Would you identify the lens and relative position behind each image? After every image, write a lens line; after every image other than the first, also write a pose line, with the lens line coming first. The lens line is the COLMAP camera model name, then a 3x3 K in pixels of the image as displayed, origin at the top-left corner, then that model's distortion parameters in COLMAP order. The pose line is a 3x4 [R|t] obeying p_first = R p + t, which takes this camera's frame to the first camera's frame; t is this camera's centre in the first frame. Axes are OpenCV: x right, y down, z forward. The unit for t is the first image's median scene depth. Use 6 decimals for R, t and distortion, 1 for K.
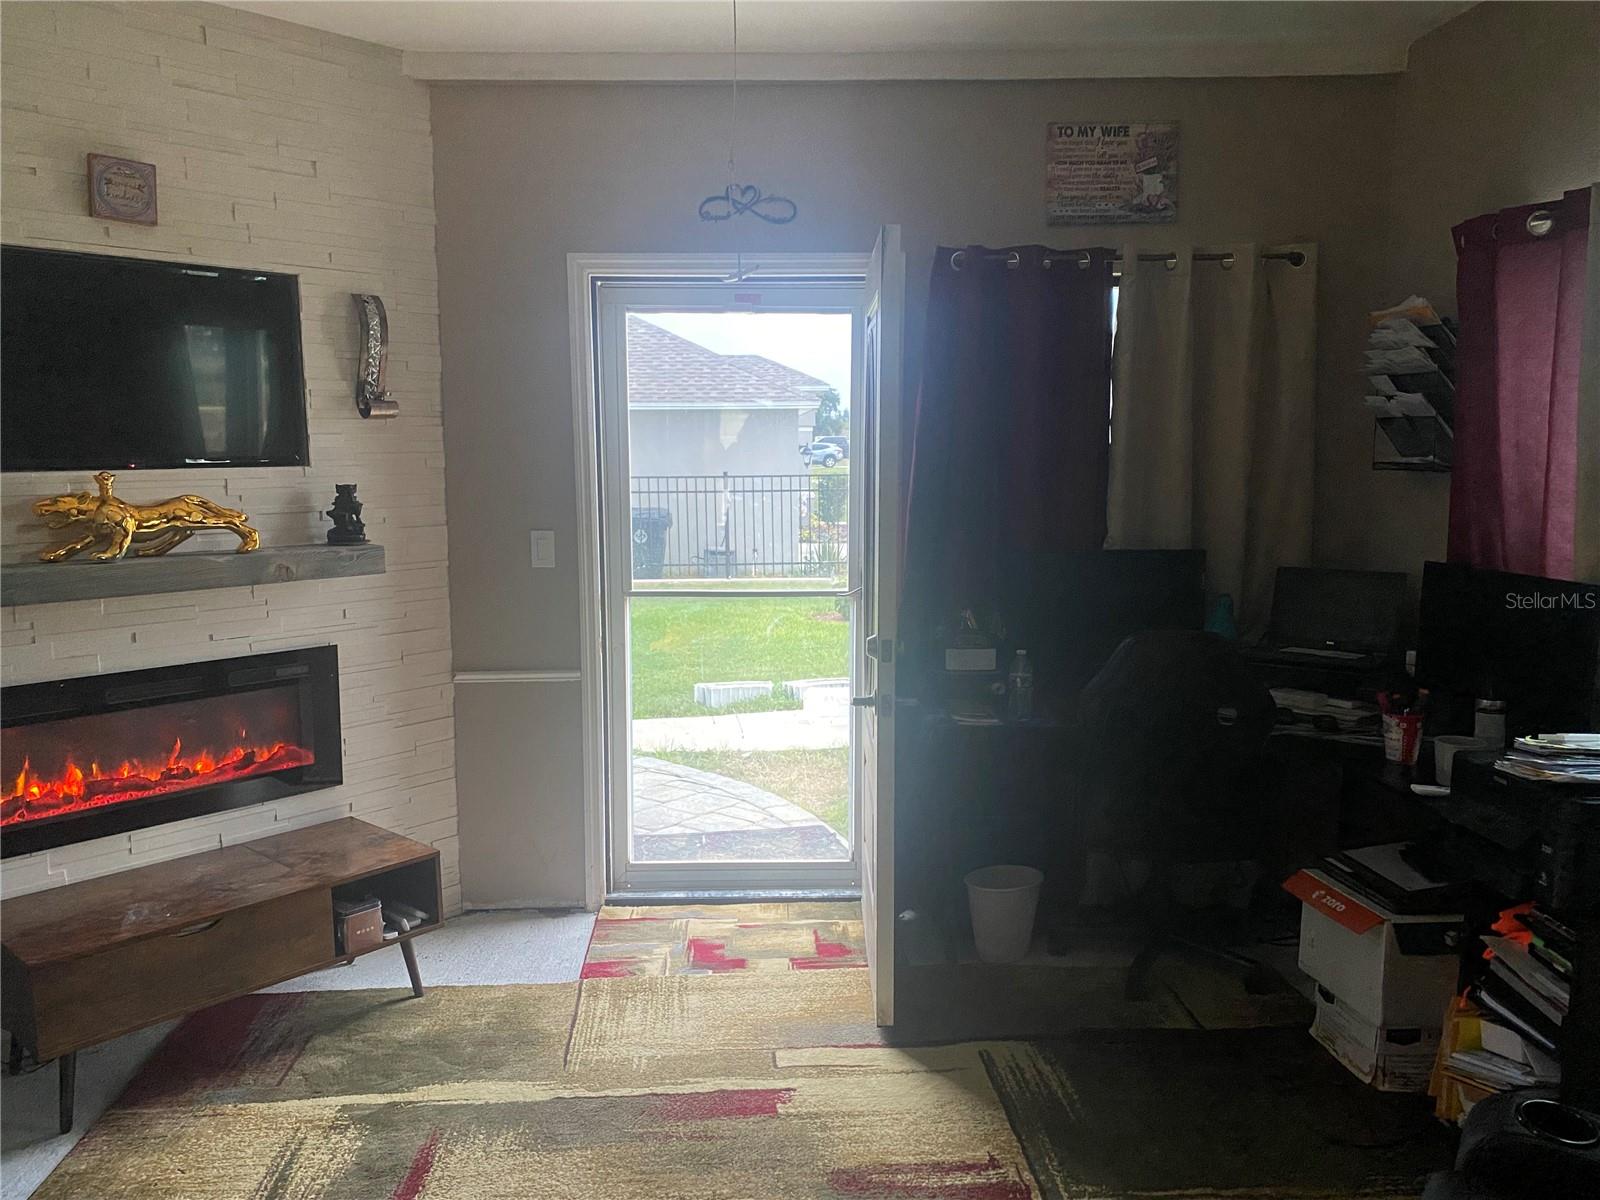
lens RADIAL K [[1198.2, 0, 794.1], [0, 1198.2, 601.6], [0, 0, 1]] dist [0.024460, -0.019254]
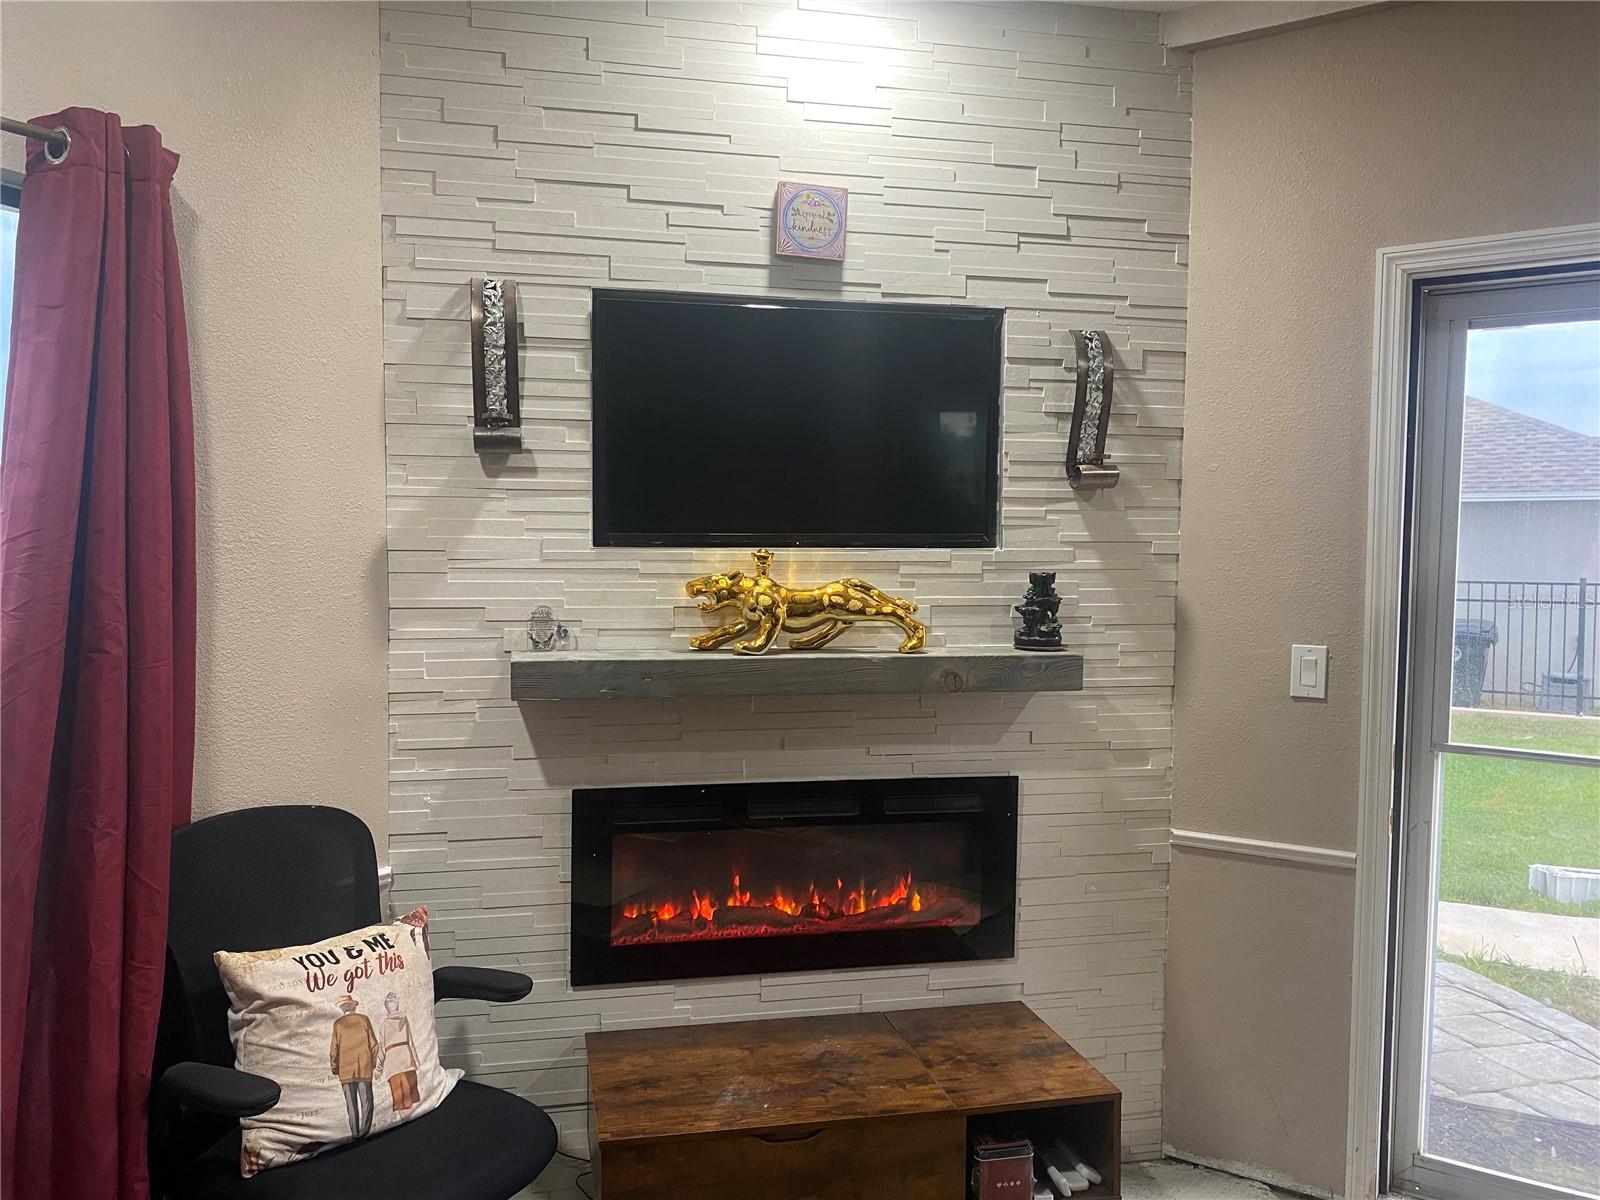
lens RADIAL K [[1198.2, 0, 784.1], [0, 1198.2, 603.6], [0, 0, 1]] dist [0.024460, -0.019254]
pose [[0.805590, 0.044871, -0.590772, -0.033423], [-0.091429, 0.994599, -0.049131, -0.016793], [0.585377, 0.093593, 0.805341, 0.192484]]
